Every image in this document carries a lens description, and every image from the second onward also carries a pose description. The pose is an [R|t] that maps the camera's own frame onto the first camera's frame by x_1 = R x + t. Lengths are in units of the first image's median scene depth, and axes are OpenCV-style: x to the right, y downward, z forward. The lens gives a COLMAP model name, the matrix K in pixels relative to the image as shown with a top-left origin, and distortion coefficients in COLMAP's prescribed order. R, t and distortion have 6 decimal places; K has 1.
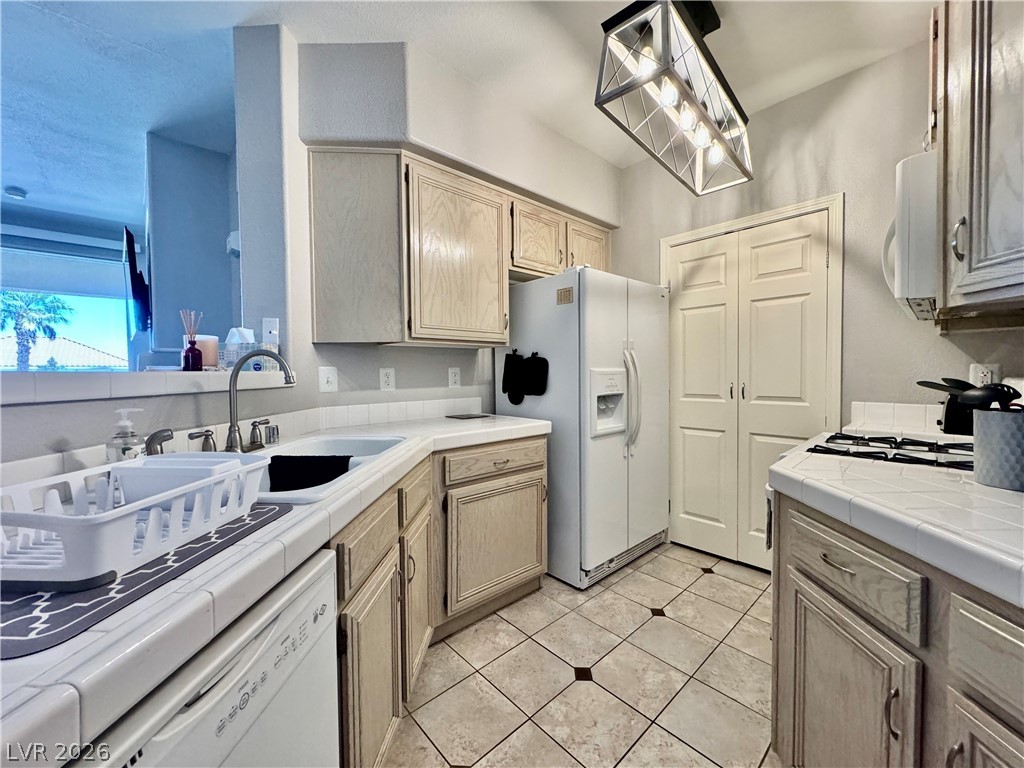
lens RADIAL K [[406.5, 0, 513.9], [0, 406.5, 385.0], [0, 0, 1]] dist [-0.001484, 0.000101]
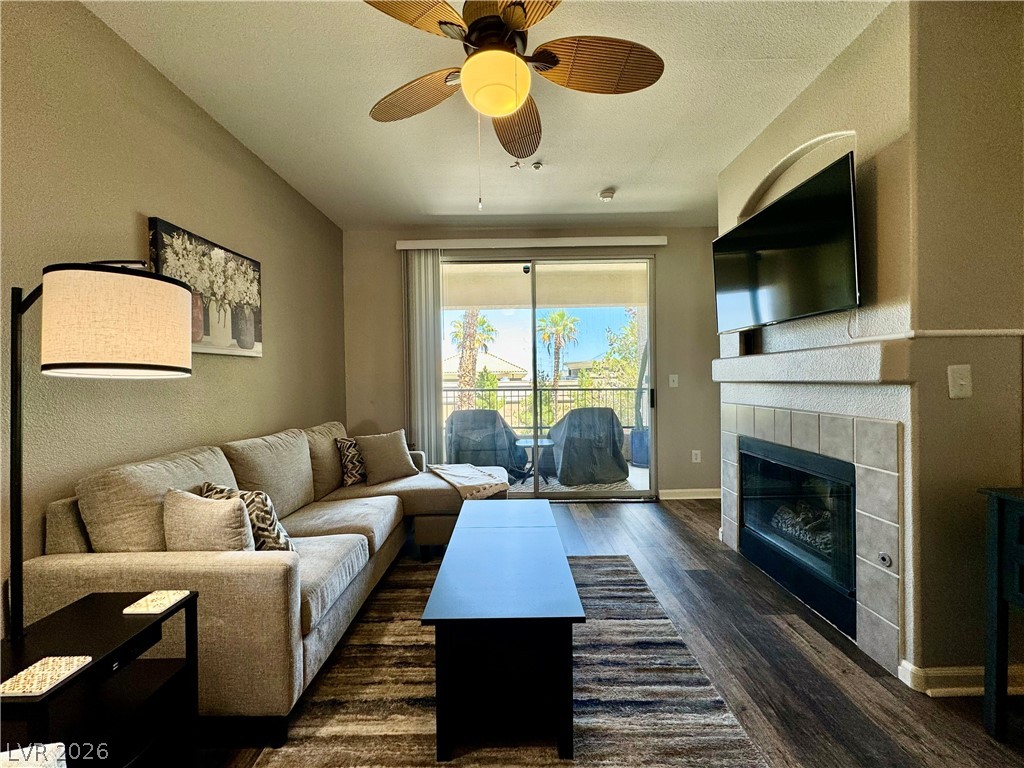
lens RADIAL K [[406.5, 0, 513.9], [0, 406.5, 385.0], [0, 0, 1]] dist [-0.001484, 0.000101]
pose [[0.739778, 0.008841, -0.672793, -1.030587], [-0.014063, 0.999898, -0.002324, 0.001428], [0.672705, 0.011181, 0.739827, 0.157737]]
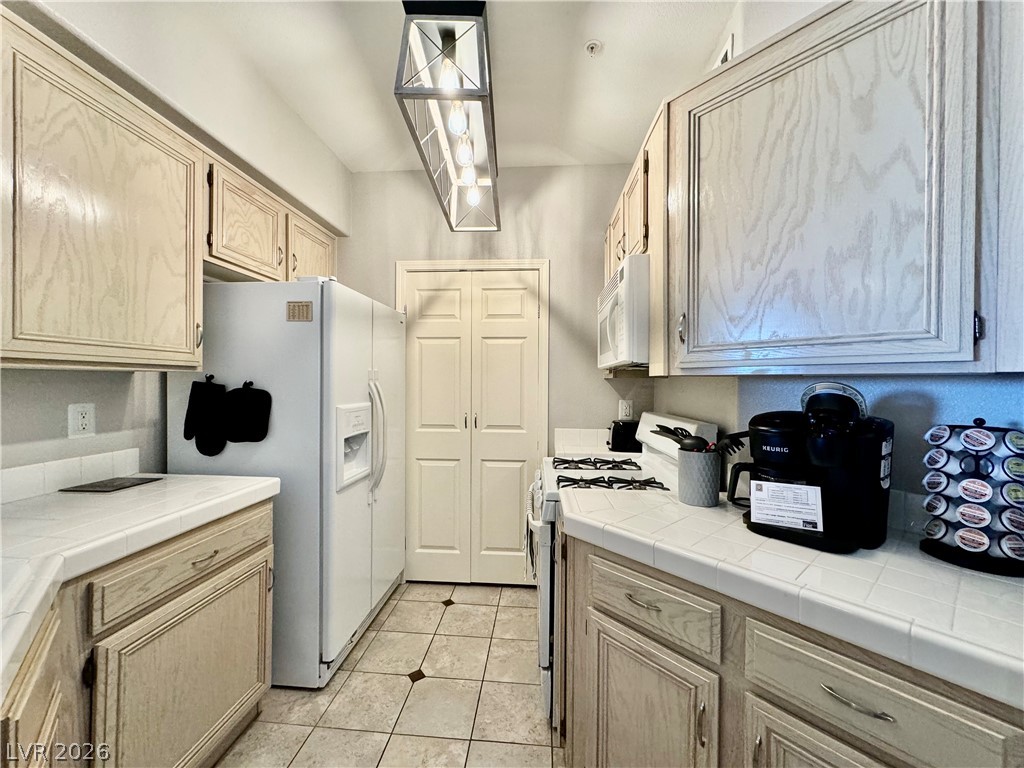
lens RADIAL K [[406.5, 0, 513.9], [0, 406.5, 385.0], [0, 0, 1]] dist [-0.001484, 0.000101]
pose [[0.732203, 0.011472, 0.680990, -0.099346], [0.007220, 0.999671, -0.024604, -0.056893], [-0.681048, 0.022932, 0.731879, 0.160334]]
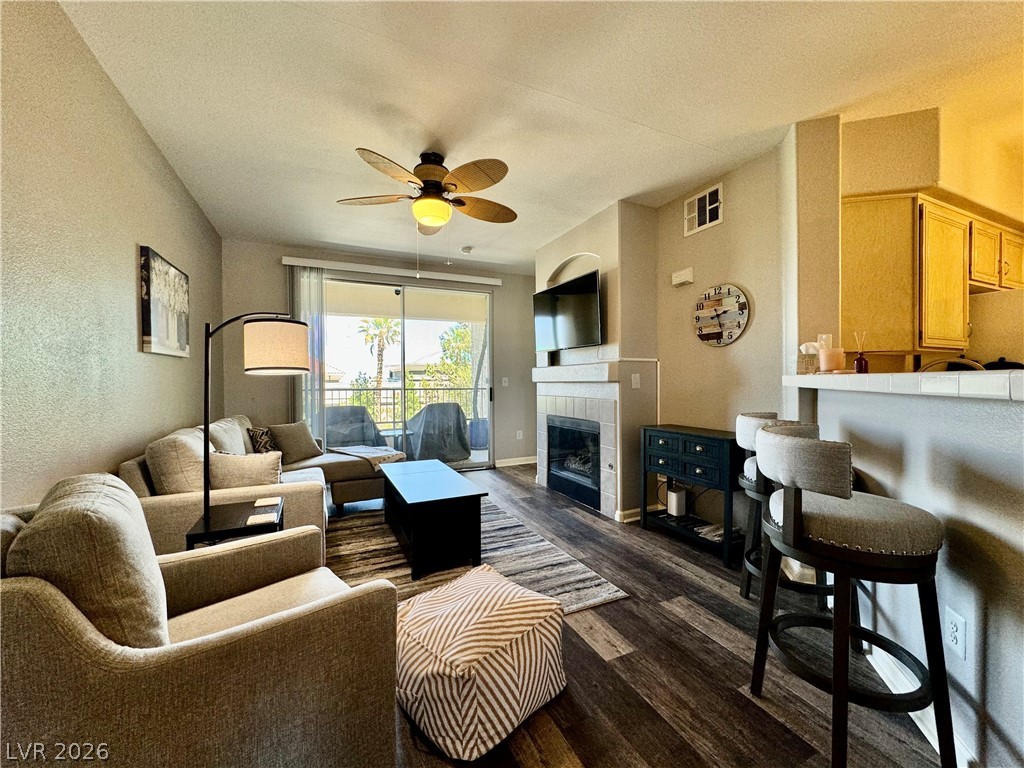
lens RADIAL K [[406.5, 0, 513.9], [0, 406.5, 385.0], [0, 0, 1]] dist [-0.001484, 0.000101]
pose [[0.956283, 0.007602, -0.292345, -0.926013], [-0.012586, 0.999806, -0.015173, 0.026379], [0.292172, 0.018189, 0.956193, -0.438744]]
